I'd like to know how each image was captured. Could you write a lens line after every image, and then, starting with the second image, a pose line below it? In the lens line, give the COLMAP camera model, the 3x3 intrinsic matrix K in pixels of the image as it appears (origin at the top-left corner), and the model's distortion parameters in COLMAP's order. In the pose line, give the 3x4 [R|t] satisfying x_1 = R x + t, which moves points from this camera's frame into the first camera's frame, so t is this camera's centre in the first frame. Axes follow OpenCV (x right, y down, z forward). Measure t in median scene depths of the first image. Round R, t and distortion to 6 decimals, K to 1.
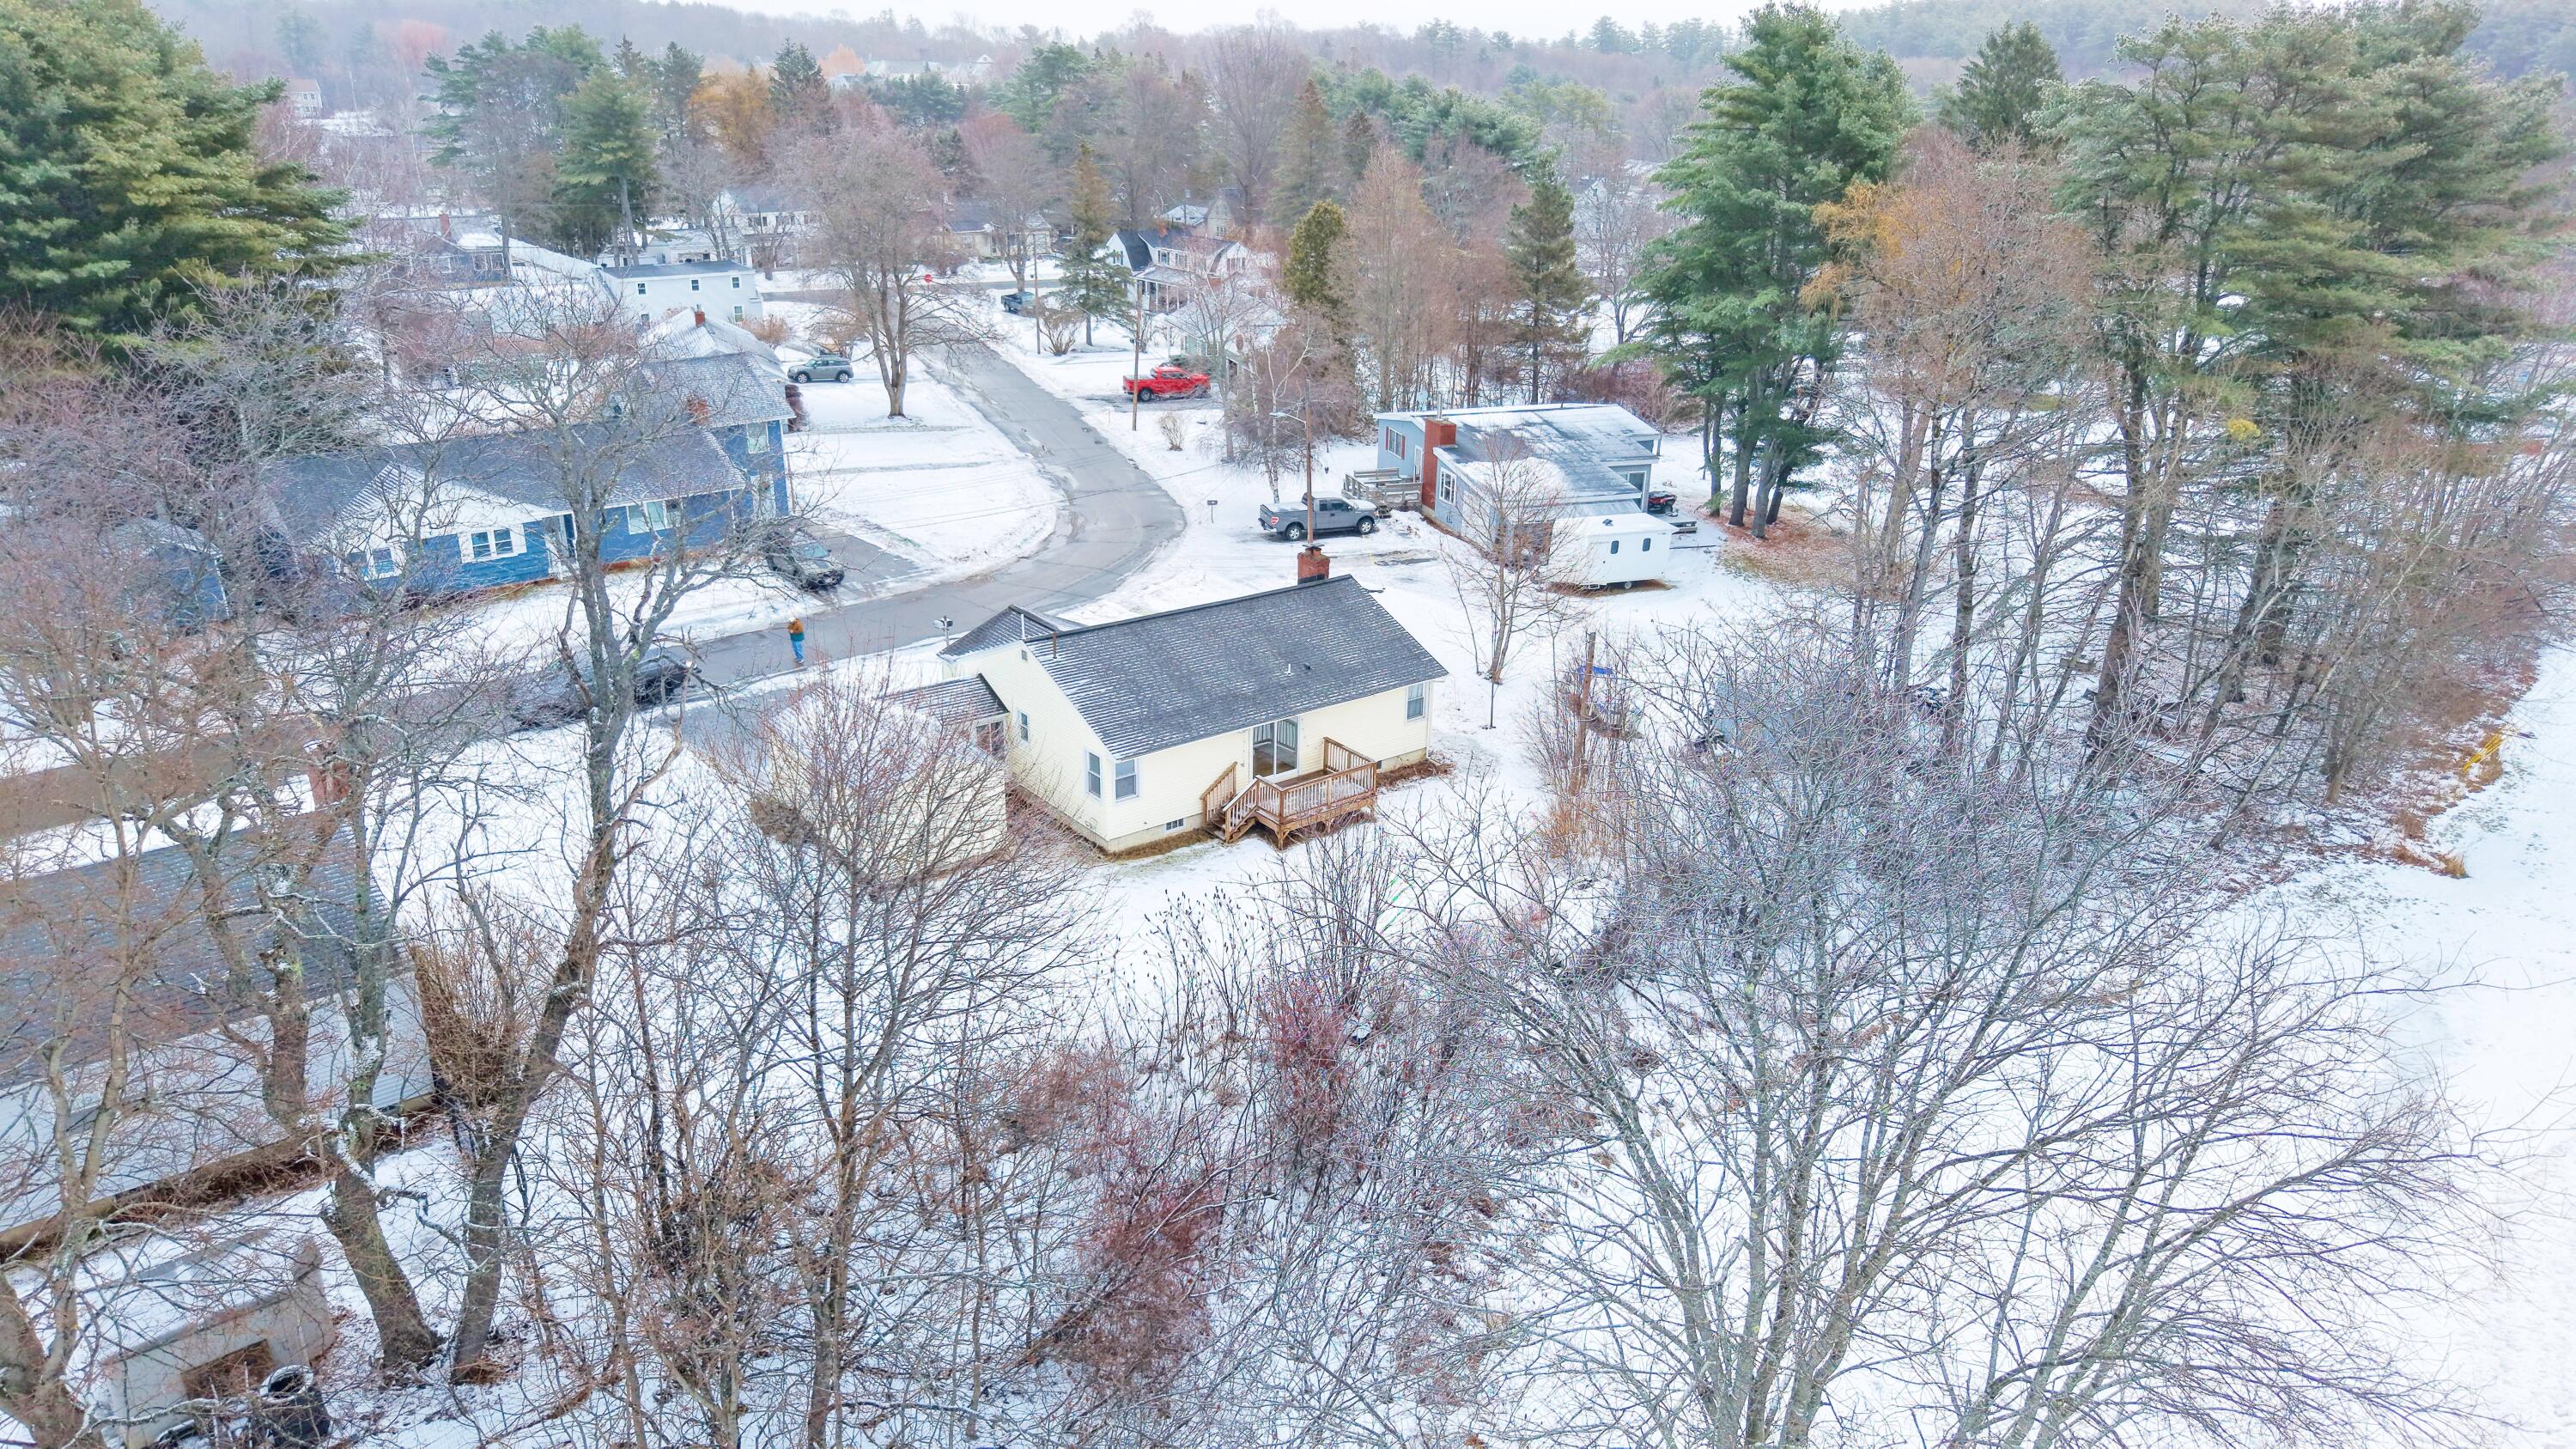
lens RADIAL K [[1731.0, 0, 1290.1], [0, 1731.0, 727.0], [0, 0, 1]] dist [0.036705, -0.012527]
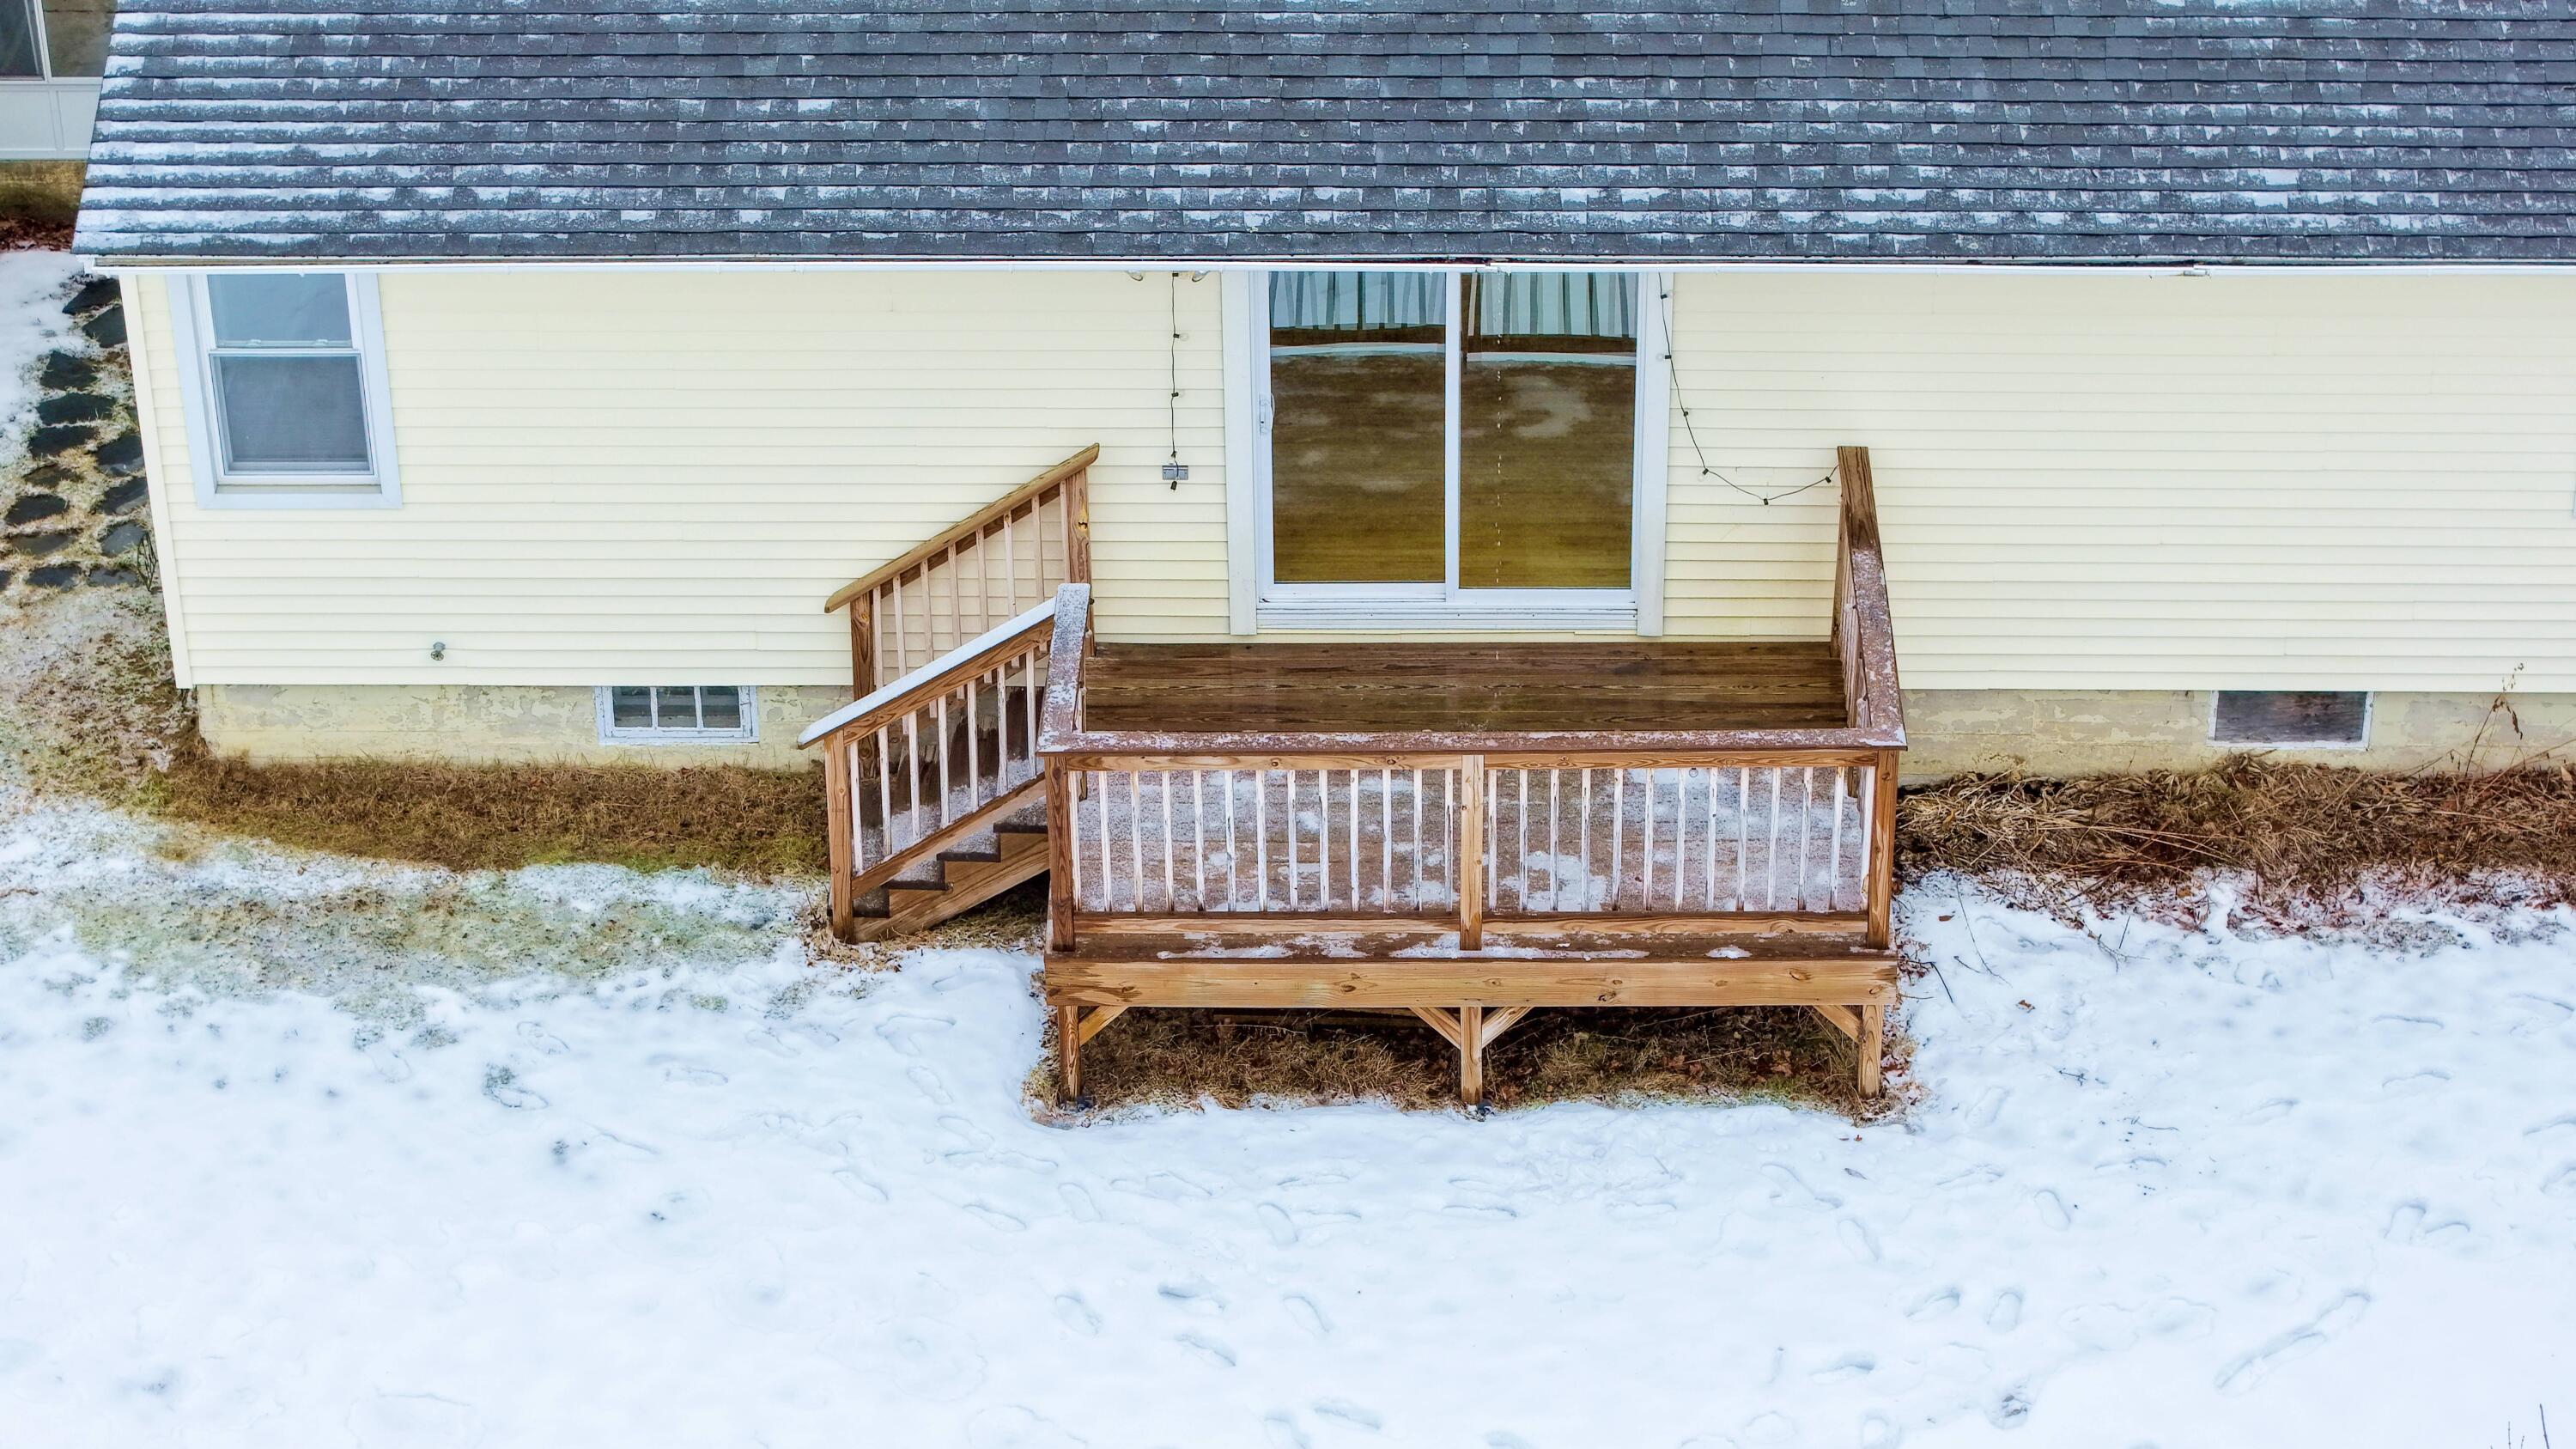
lens RADIAL K [[5653.7, 0, 1286.4], [0, 5653.7, 705.7], [0, 0, 1]] dist [-0.315512, 0.000000]
pose [[0.779689, 0.328910, -0.532825, 0.259041], [-0.211166, 0.939200, 0.270761, -0.098703], [0.589486, -0.098595, 0.801739, 0.609615]]
